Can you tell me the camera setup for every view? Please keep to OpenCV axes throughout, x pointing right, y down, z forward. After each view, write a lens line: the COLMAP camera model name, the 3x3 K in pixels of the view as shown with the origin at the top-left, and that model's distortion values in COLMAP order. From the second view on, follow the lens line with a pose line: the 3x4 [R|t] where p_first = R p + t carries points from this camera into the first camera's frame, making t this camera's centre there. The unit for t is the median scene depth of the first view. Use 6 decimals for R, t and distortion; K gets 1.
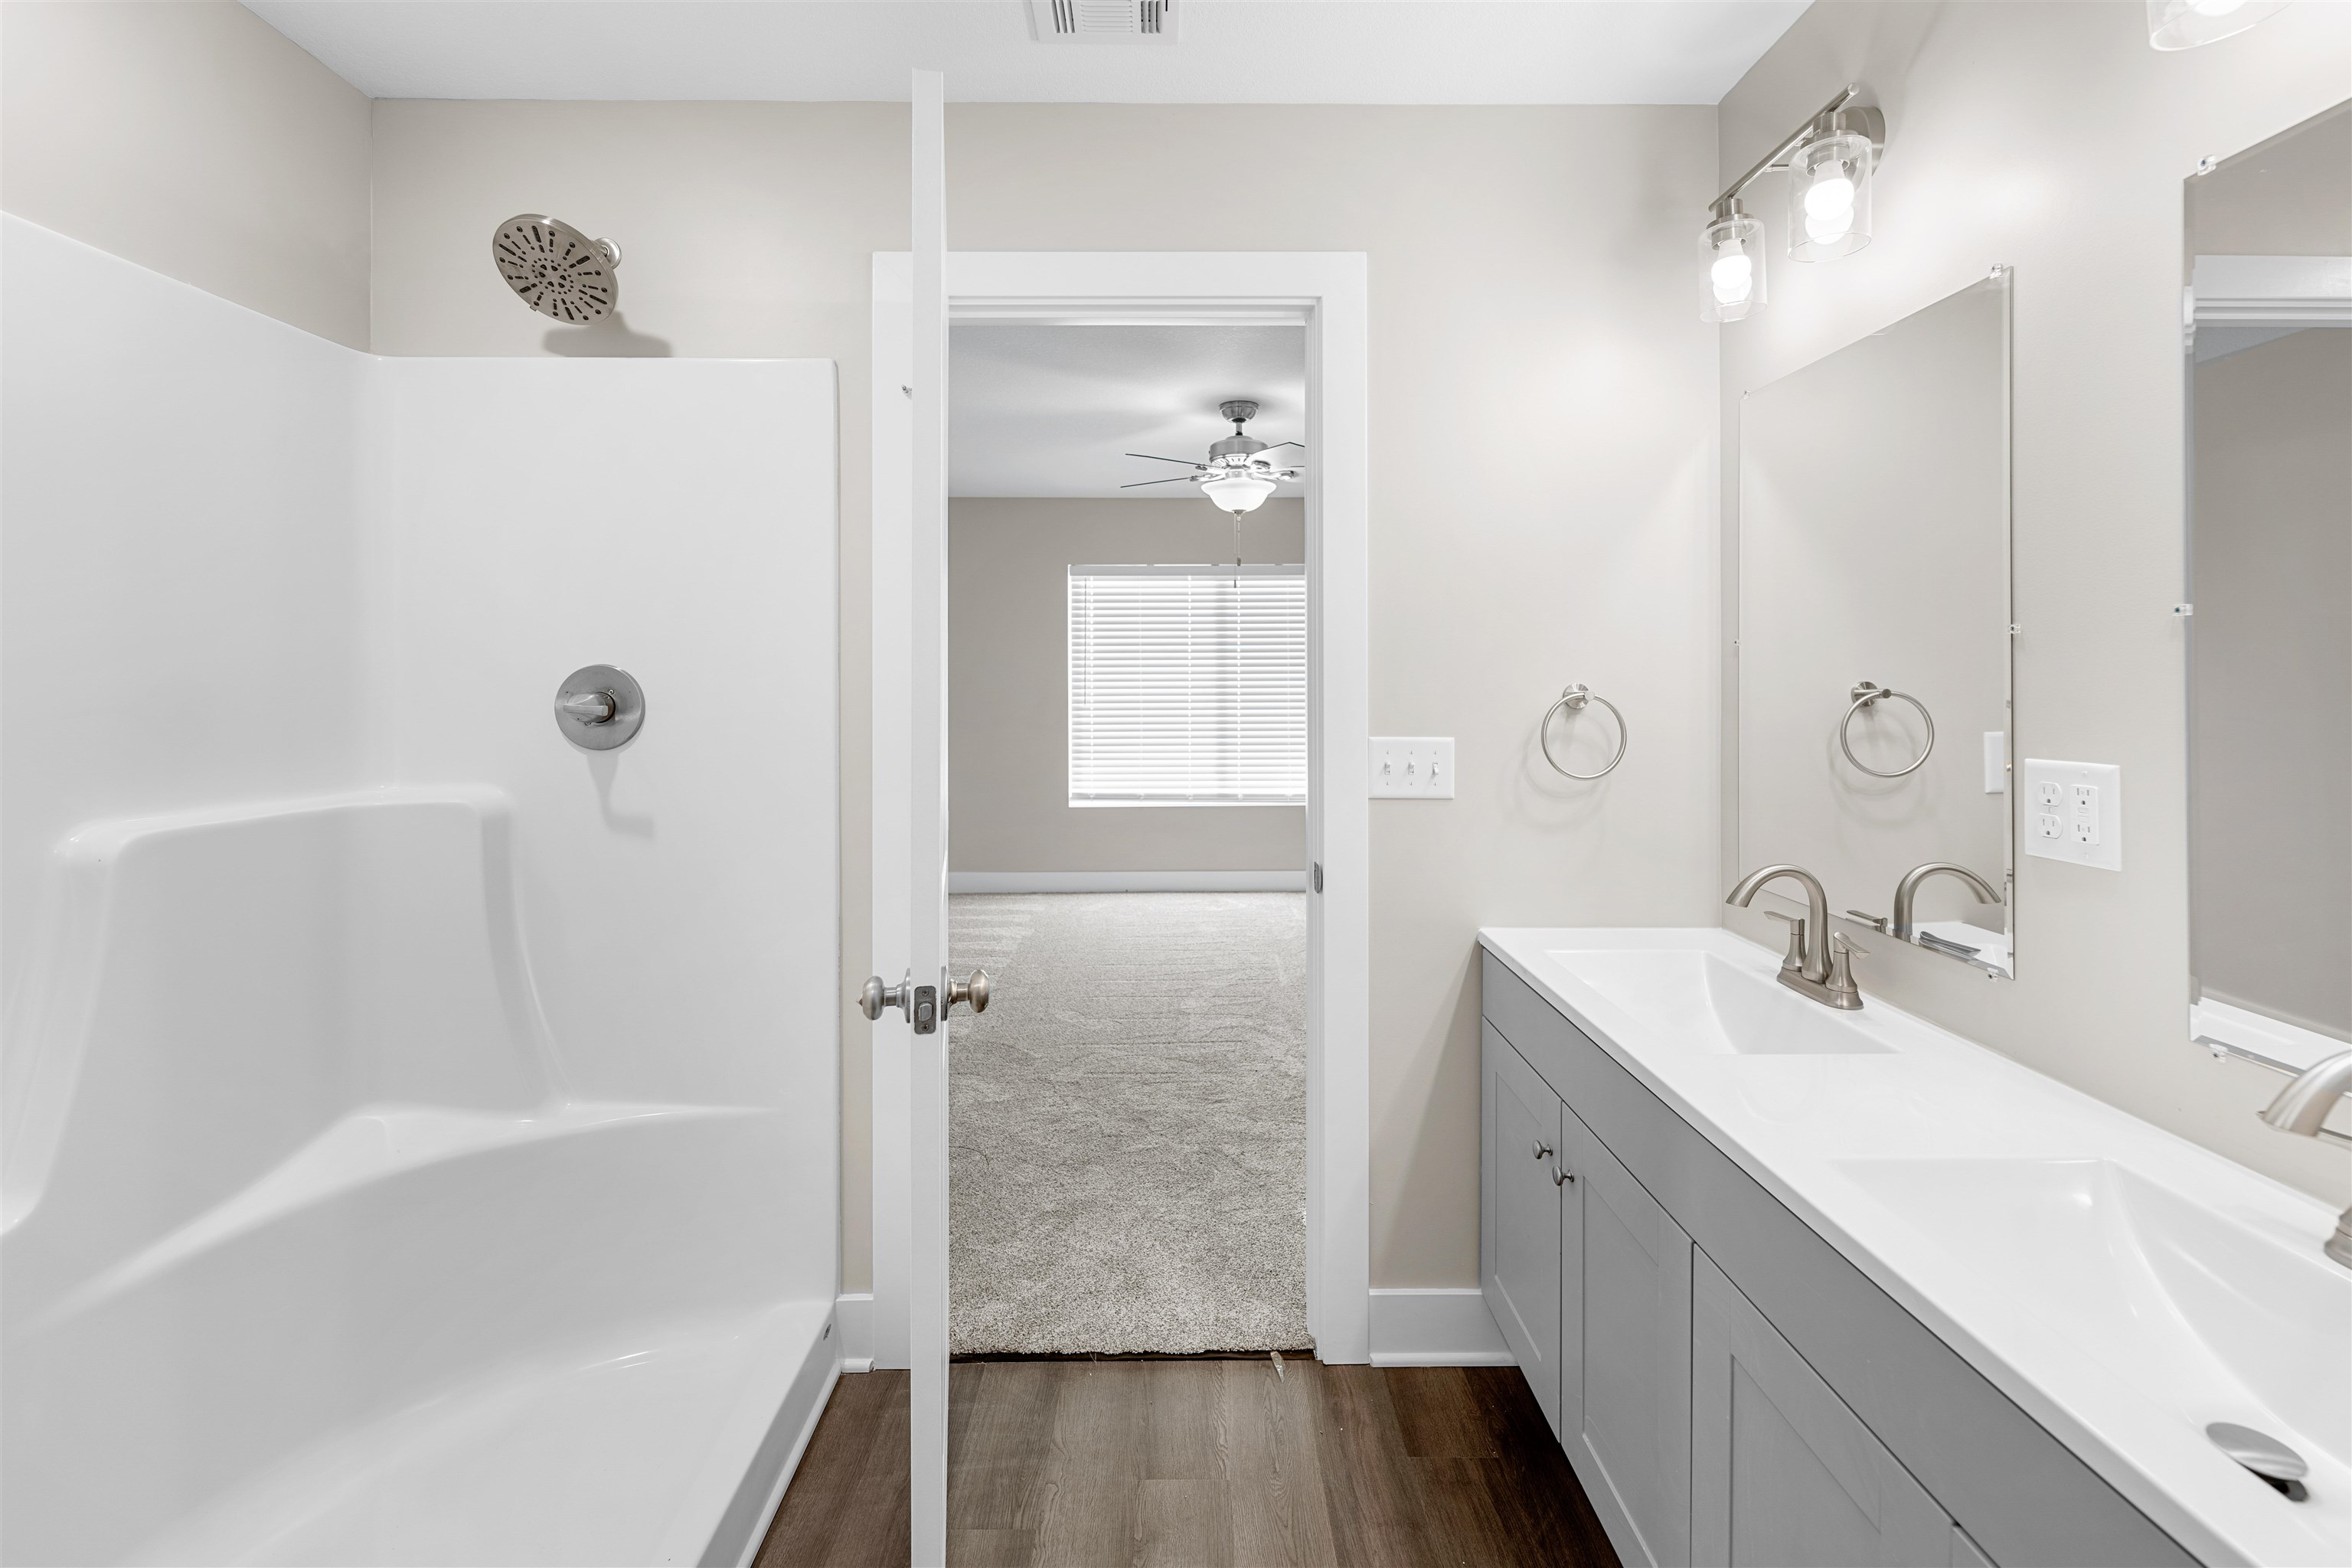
lens RADIAL K [[986.3, 0, 1168.3], [0, 986.3, 679.7], [0, 0, 1]] dist [-0.002007, -0.000309]
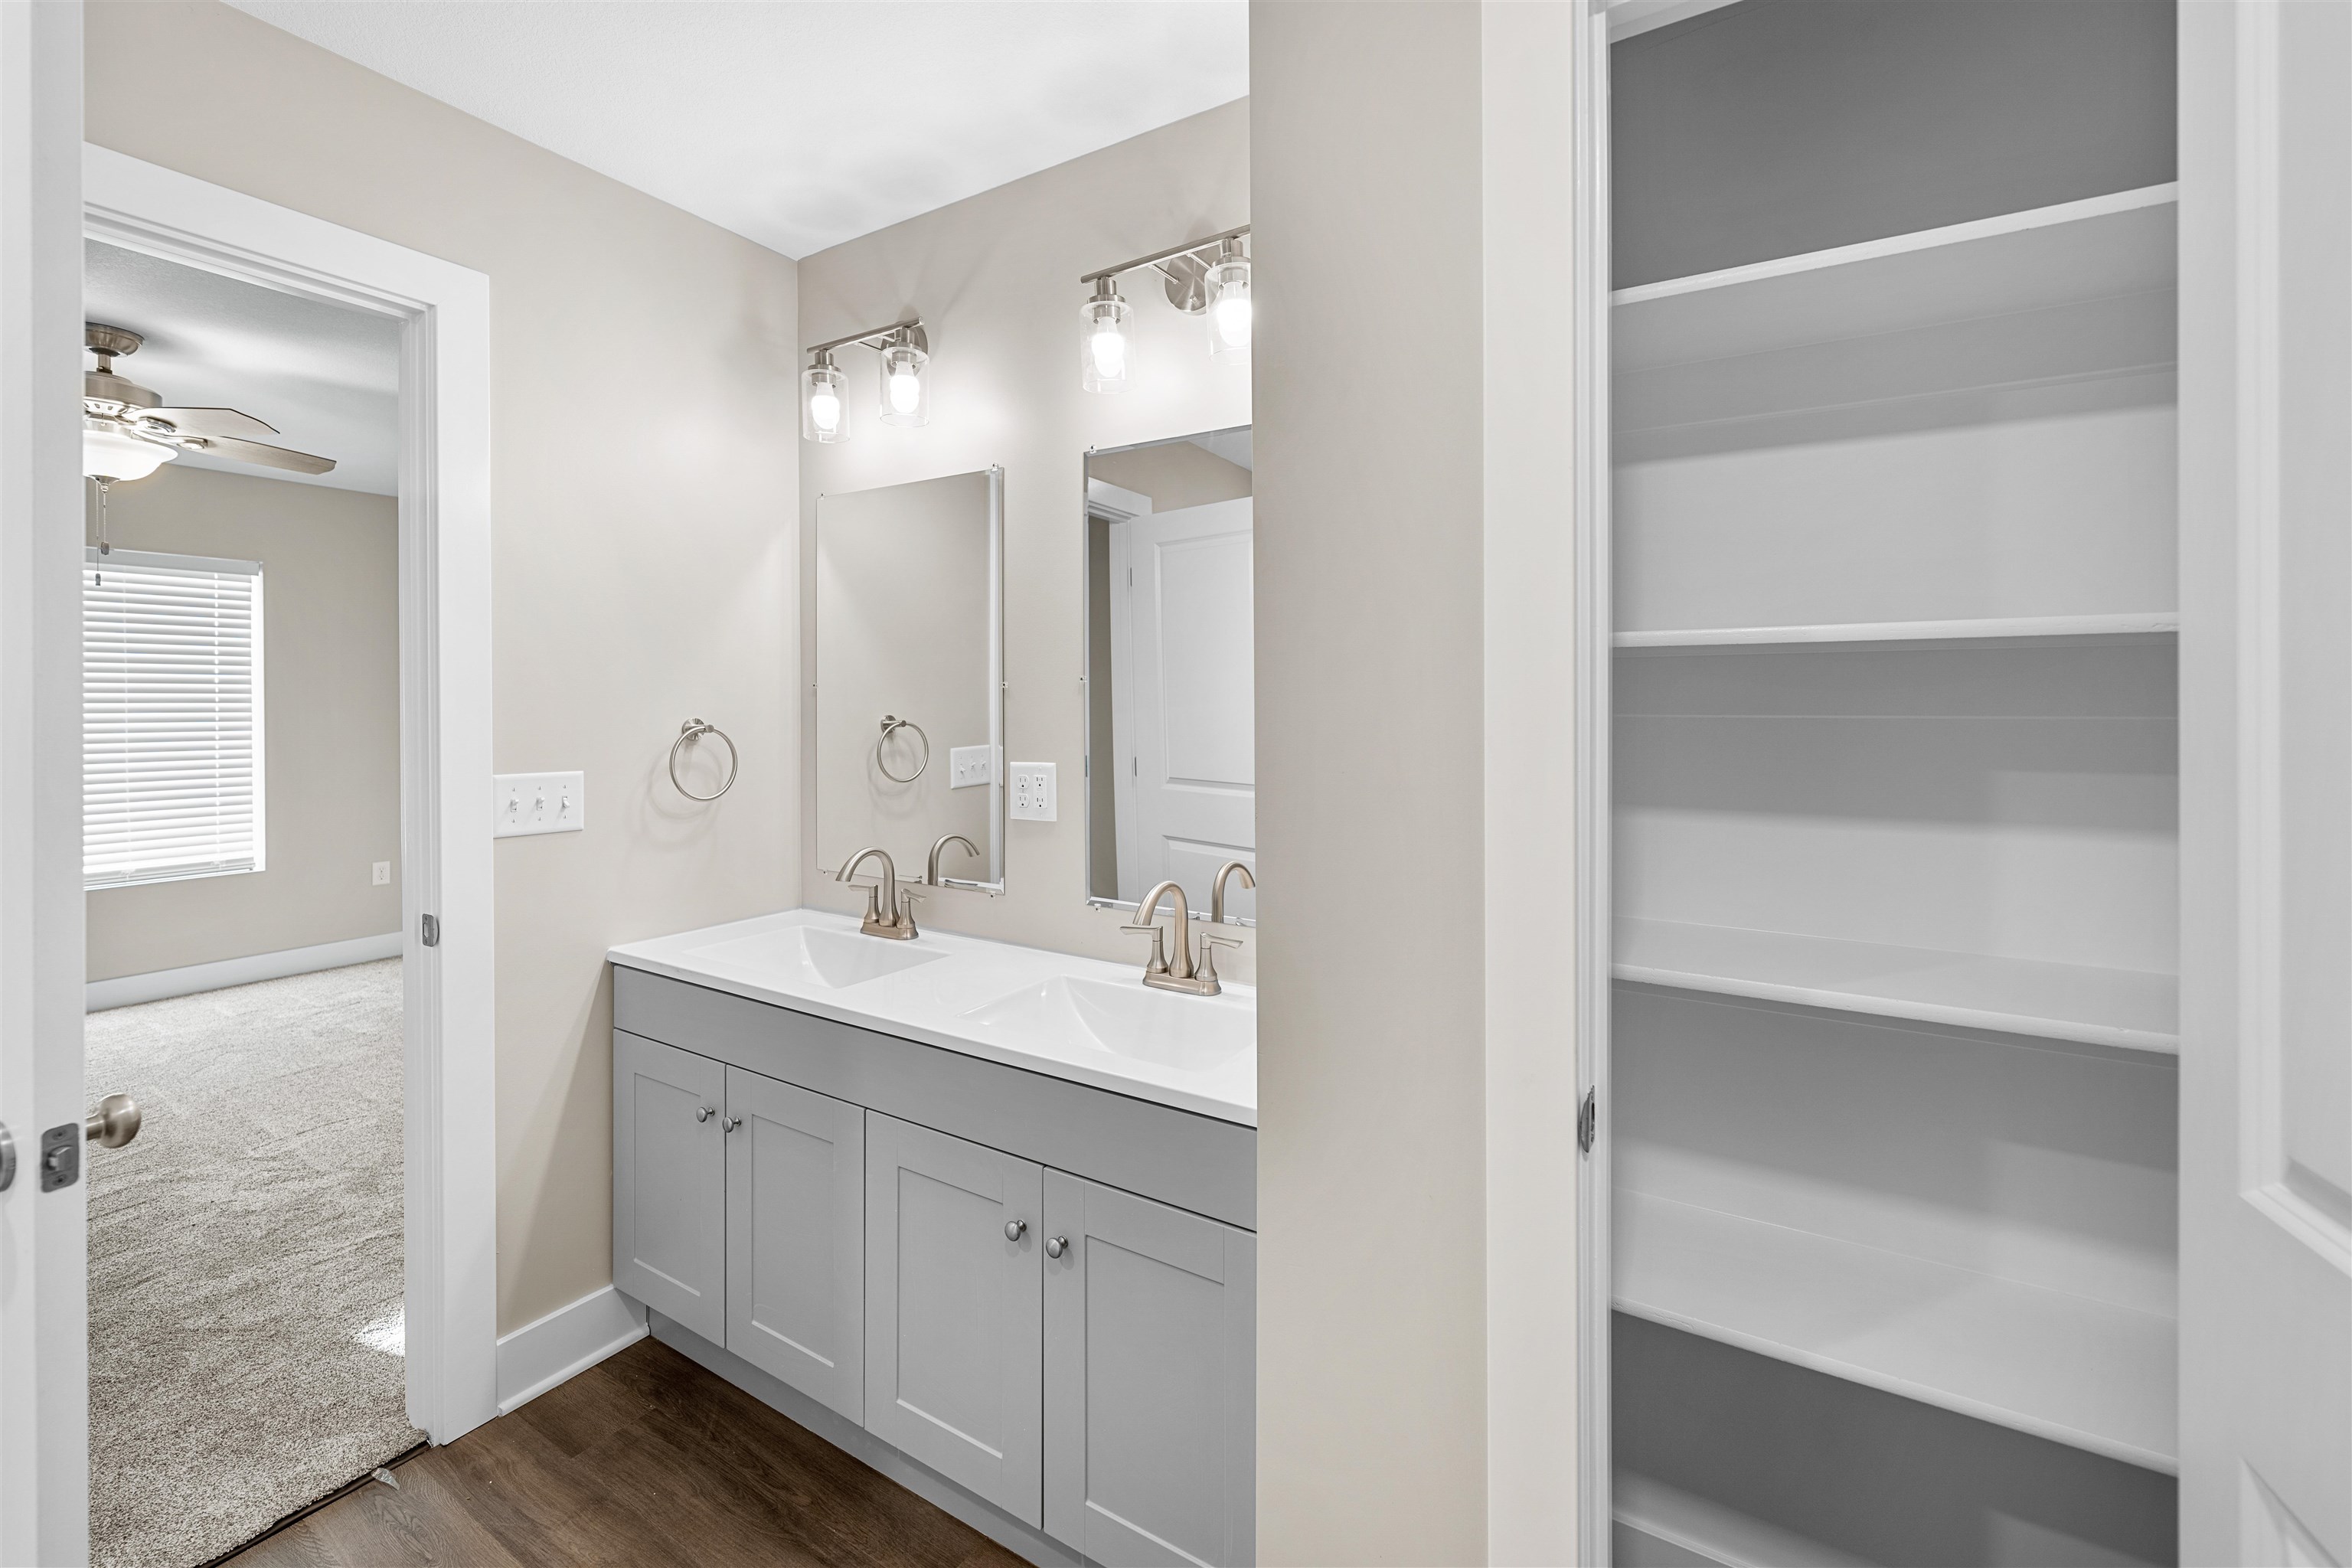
lens RADIAL K [[976.9, 0, 1171.7], [0, 976.9, 709.1], [0, 0, 1]] dist [0.000691, 0.000208]
pose [[0.532370, -0.000757, 0.846511, -0.258861], [-0.000410, 0.999999, 0.001152, -0.008515], [-0.846512, -0.000960, 0.532370, -0.081712]]
